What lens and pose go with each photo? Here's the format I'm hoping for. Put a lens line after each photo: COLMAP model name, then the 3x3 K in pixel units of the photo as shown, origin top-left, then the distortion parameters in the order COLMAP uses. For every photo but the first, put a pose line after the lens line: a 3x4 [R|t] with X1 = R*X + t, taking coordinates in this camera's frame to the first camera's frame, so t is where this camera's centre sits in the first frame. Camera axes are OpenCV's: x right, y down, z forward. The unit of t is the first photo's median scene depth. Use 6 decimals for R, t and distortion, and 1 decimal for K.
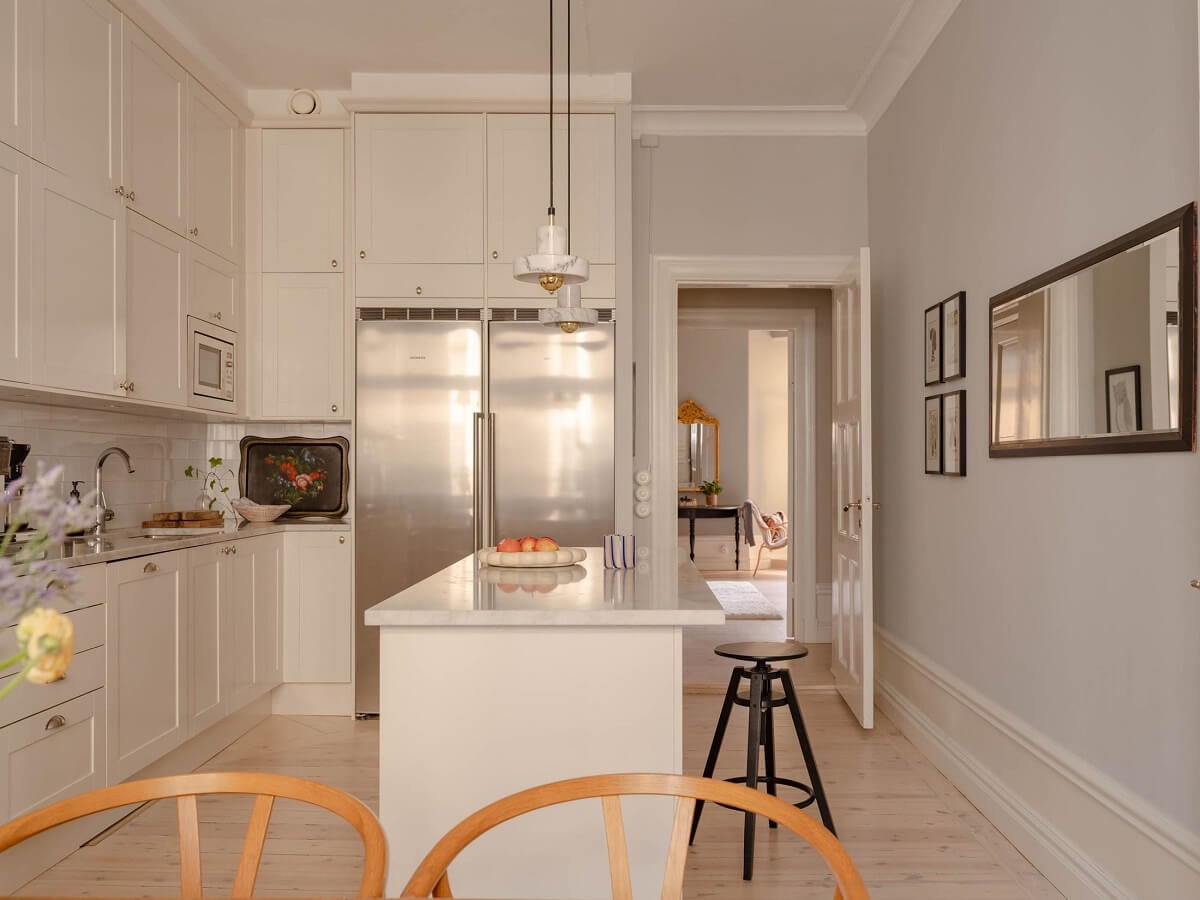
lens RADIAL K [[1111.1, 0, 601.5], [0, 1111.1, 461.3], [0, 0, 1]] dist [0.000238, 0.000000]
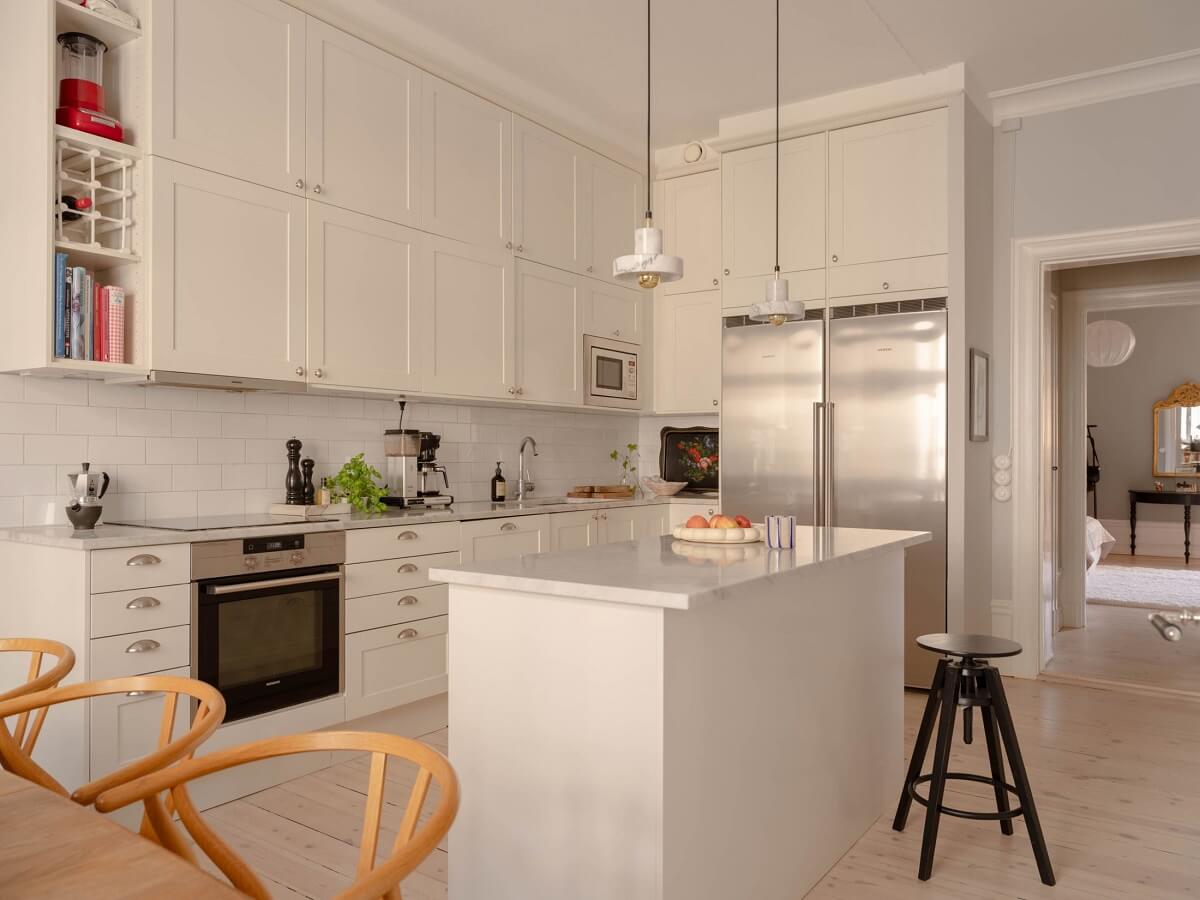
lens RADIAL K [[901.3, 0, 604.2], [0, 901.3, 459.0], [0, 0, 1]] dist [0.005838, -0.001359]
pose [[0.823387, 0.004199, -0.567465, 0.222820], [0.002962, 0.999927, 0.011697, 0.001605], [0.567473, -0.011313, 0.823314, 0.130969]]
